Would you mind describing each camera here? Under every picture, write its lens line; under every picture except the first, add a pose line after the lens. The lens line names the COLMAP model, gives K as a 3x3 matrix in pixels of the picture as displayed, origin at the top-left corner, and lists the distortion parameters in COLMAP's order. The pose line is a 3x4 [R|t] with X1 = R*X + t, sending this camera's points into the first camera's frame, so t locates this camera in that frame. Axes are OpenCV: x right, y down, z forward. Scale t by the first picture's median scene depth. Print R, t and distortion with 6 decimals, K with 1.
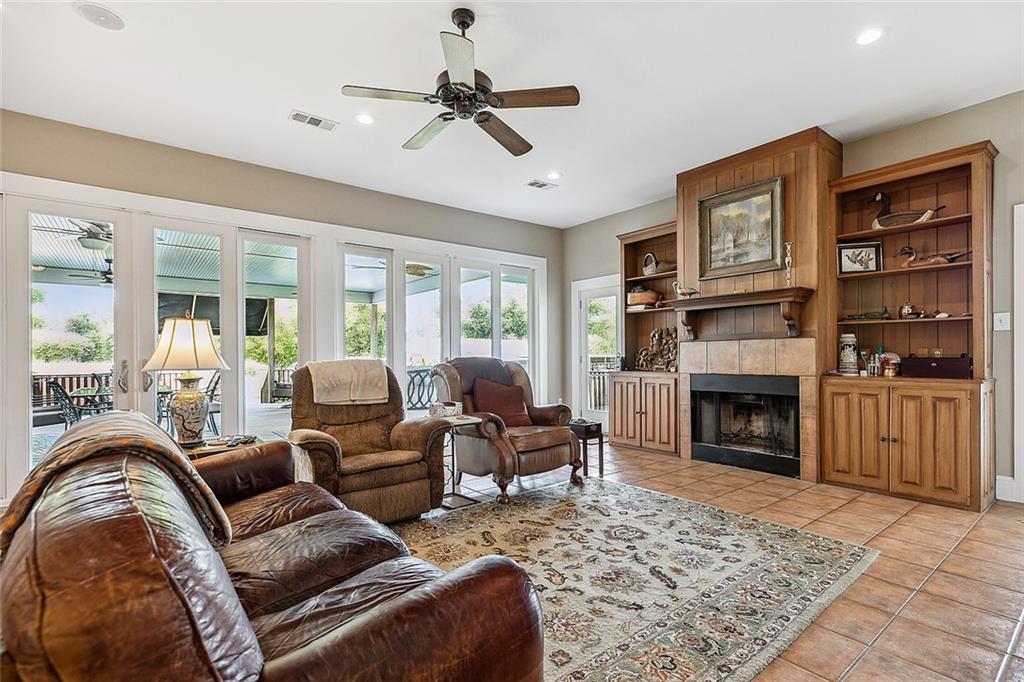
lens RADIAL K [[474.7, 0, 529.8], [0, 474.7, 355.7], [0, 0, 1]] dist [0.018107, -0.000158]
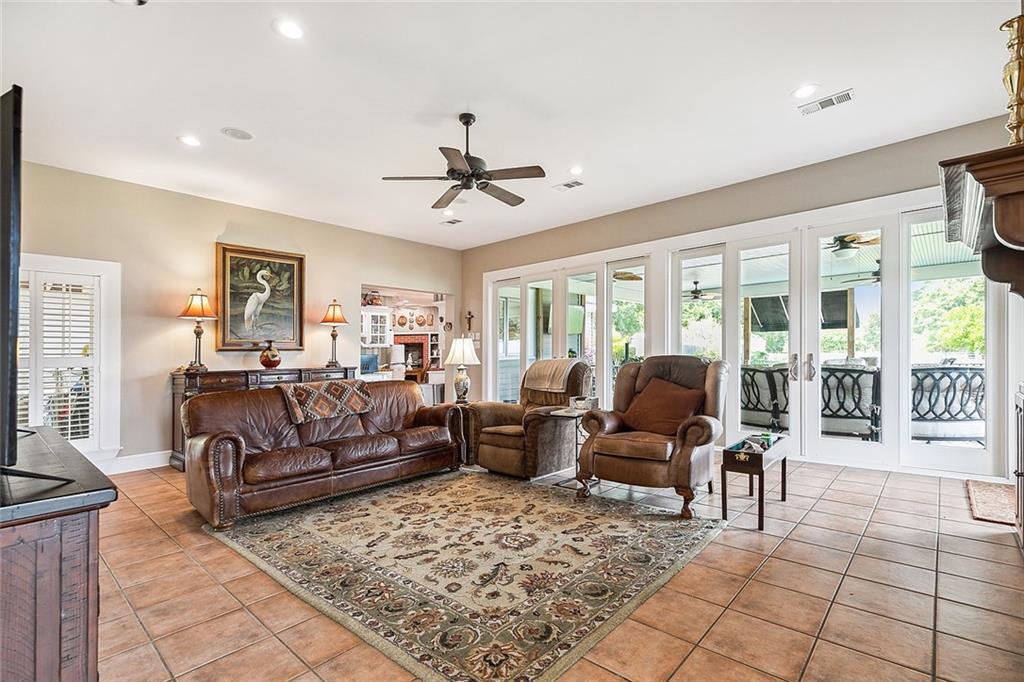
lens RADIAL K [[474.7, 0, 535.1], [0, 474.7, 359.9], [0, 0, 1]] dist [0.018107, -0.000158]
pose [[0.163388, 0.007225, -0.986535, 1.179328], [0.021158, 0.999718, 0.010826, -0.007571], [0.986335, -0.022642, 0.163189, 0.897913]]
